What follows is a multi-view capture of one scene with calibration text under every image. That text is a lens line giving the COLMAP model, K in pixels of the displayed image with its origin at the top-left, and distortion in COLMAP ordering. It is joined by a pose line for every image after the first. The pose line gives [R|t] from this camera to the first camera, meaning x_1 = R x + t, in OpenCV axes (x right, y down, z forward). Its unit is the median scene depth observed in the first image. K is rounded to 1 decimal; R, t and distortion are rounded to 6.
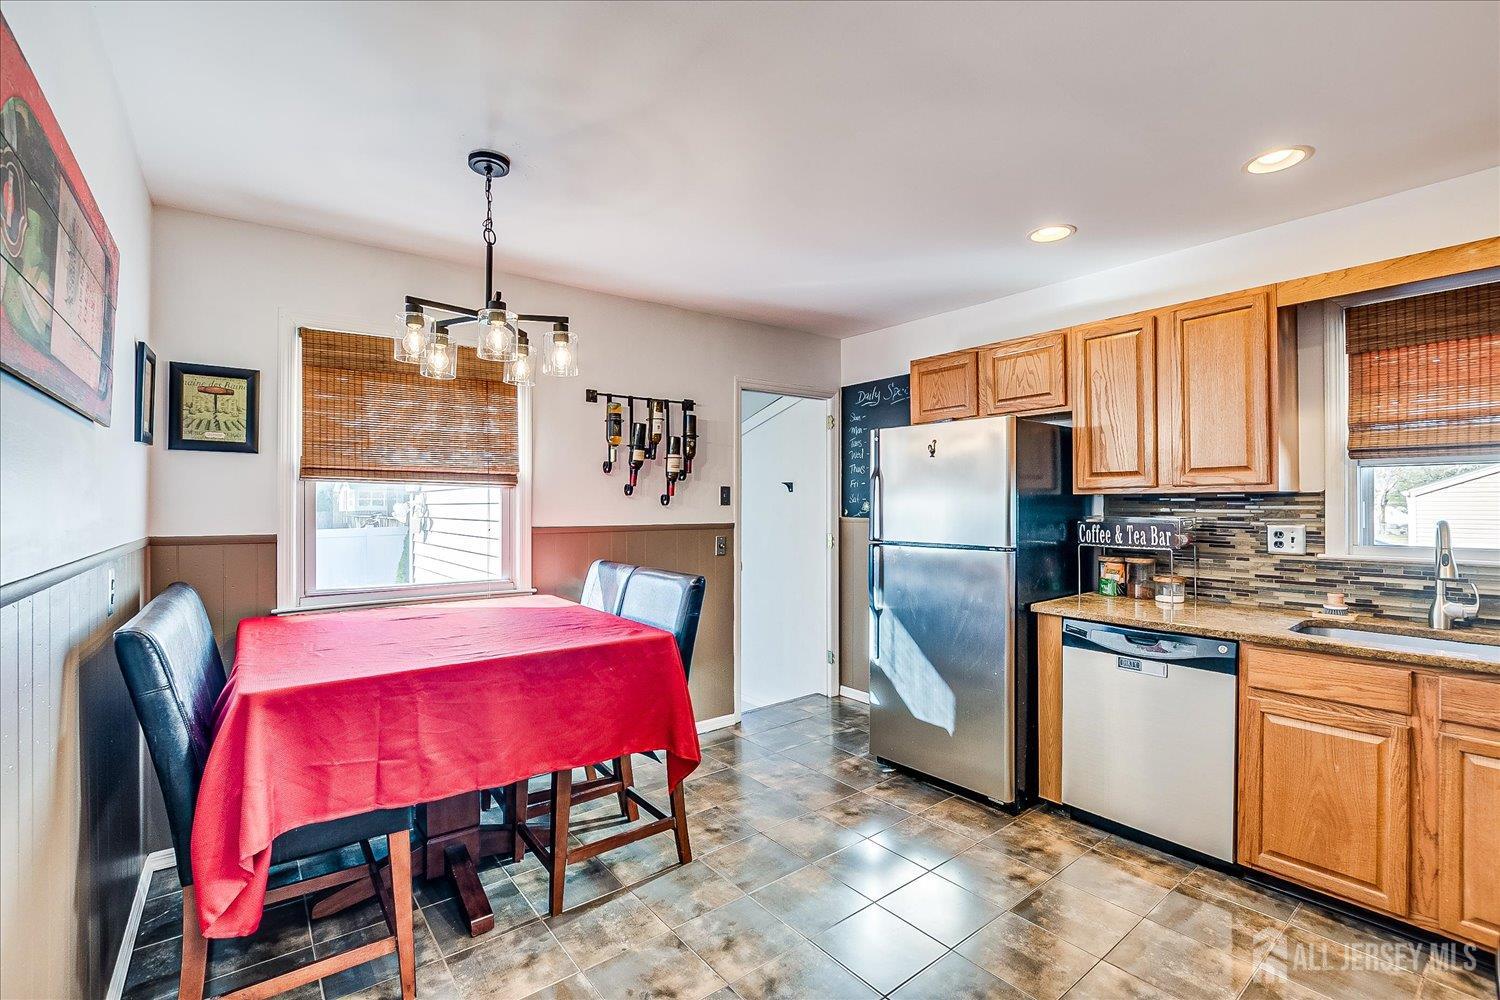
lens RADIAL K [[658.8, 0, 744.0], [0, 658.8, 500.6], [0, 0, 1]] dist [-0.025791, 0.001849]
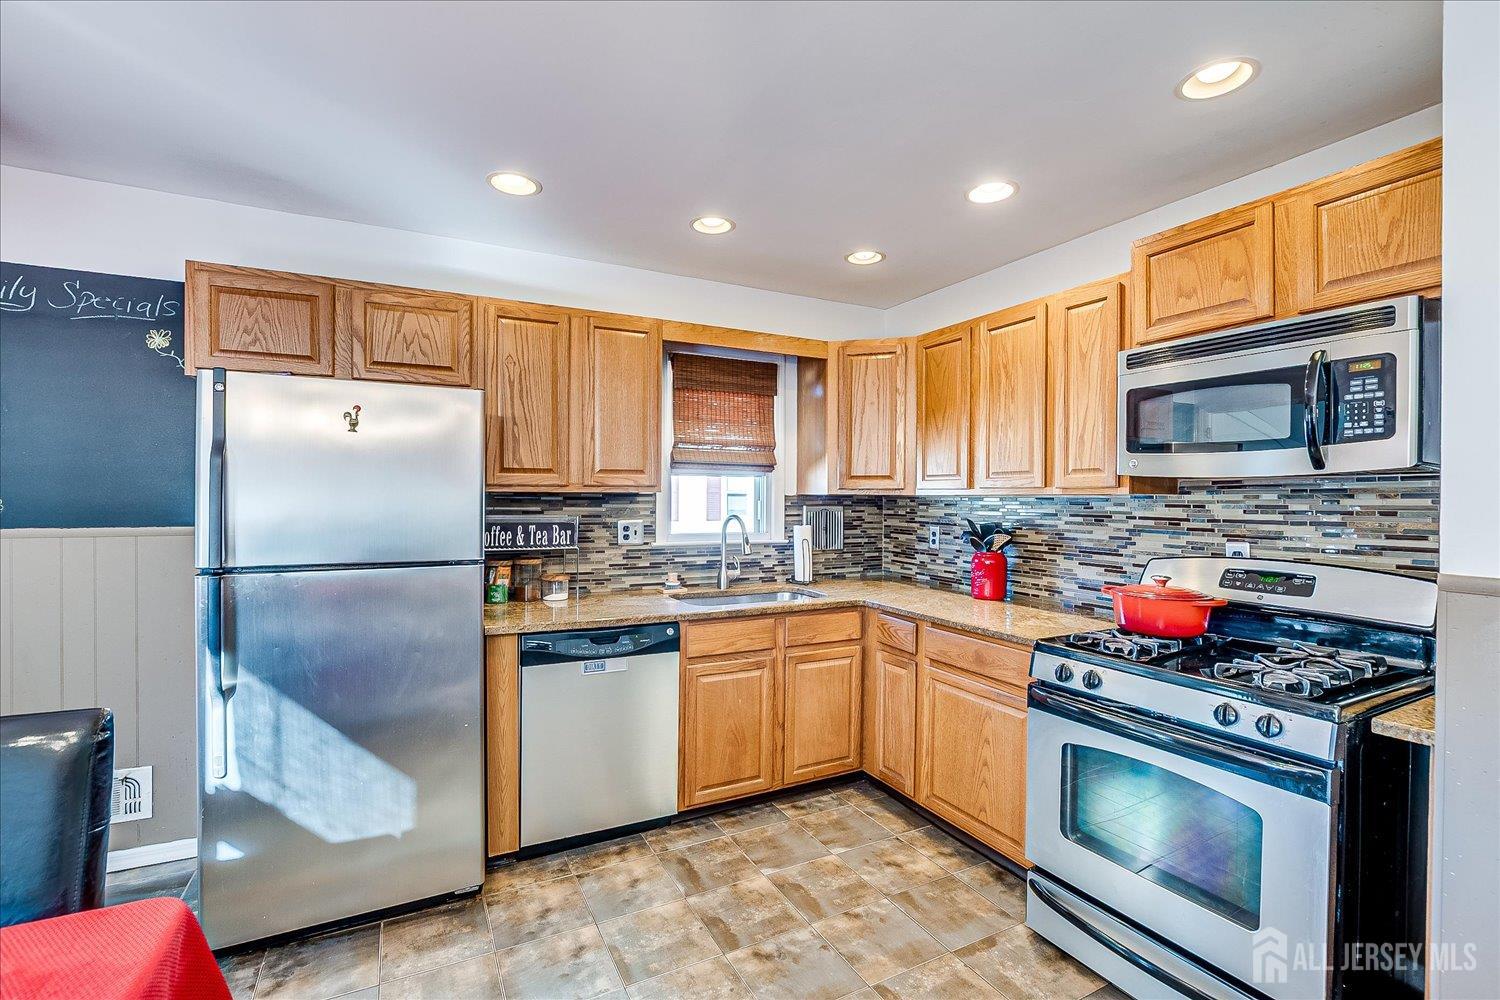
lens RADIAL K [[658.8, 0, 751.2], [0, 658.8, 501.9], [0, 0, 1]] dist [-0.025791, 0.001849]
pose [[0.183305, -0.000373, 0.983056, -0.312109], [-0.008346, 0.999963, 0.001936, -0.000764], [-0.983021, -0.008559, 0.183295, 0.549503]]
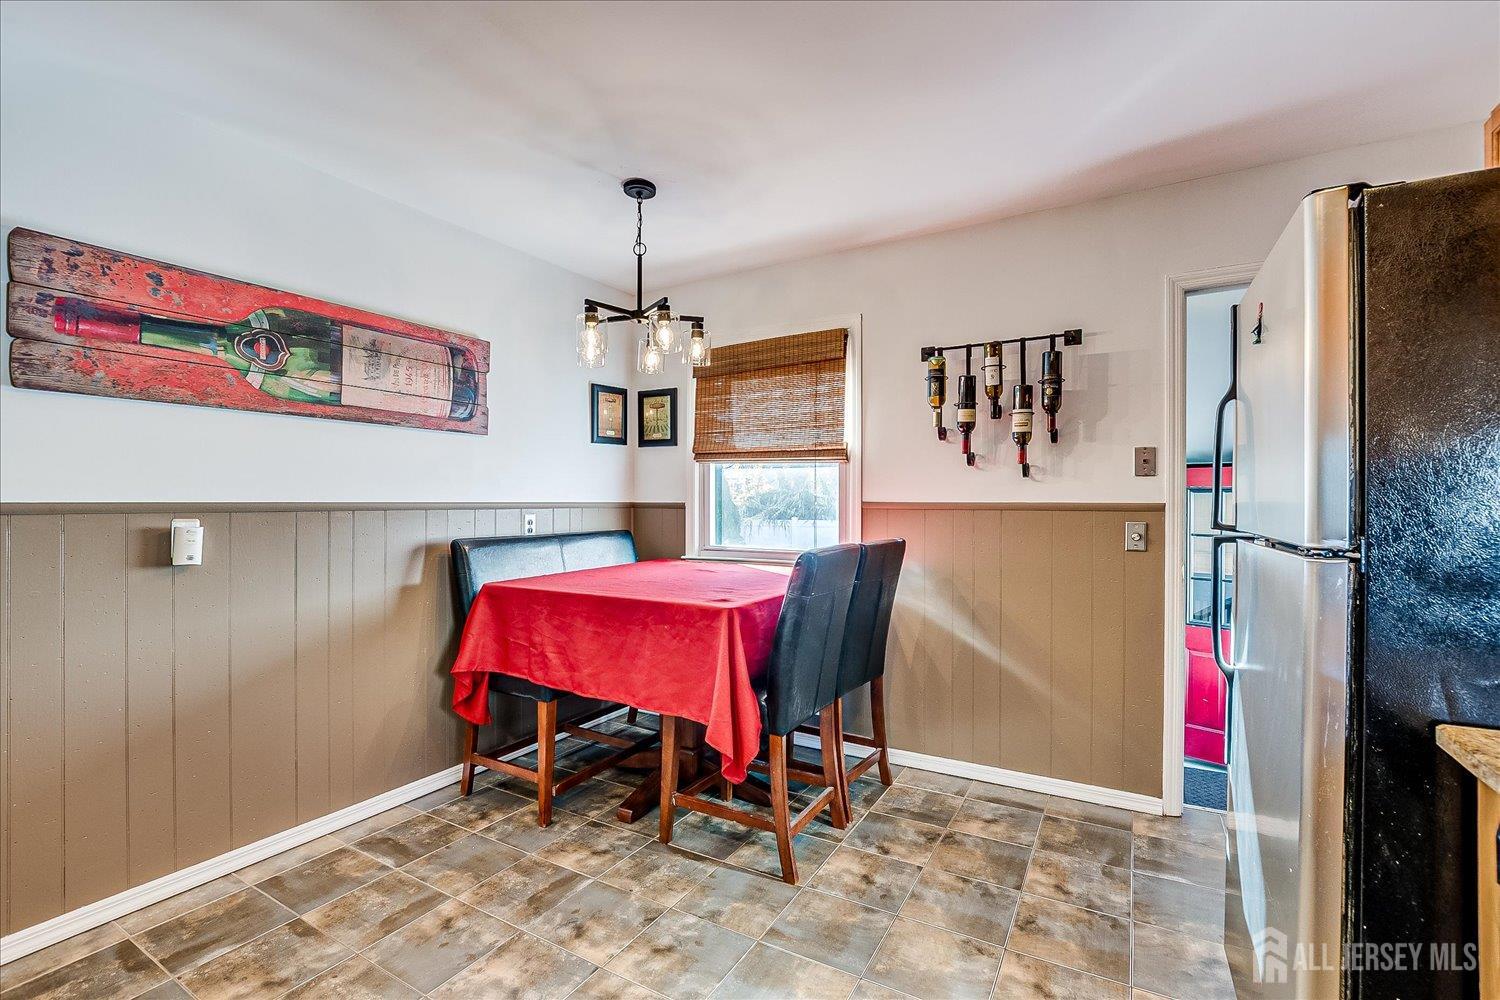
lens RADIAL K [[658.8, 0, 741.1], [0, 658.8, 499.2], [0, 0, 1]] dist [-0.025791, 0.001849]
pose [[0.373963, -0.000135, -0.927444, 0.632859], [0.002054, 0.999998, 0.000683, 0.043582], [0.927441, -0.002160, 0.373963, 0.570759]]
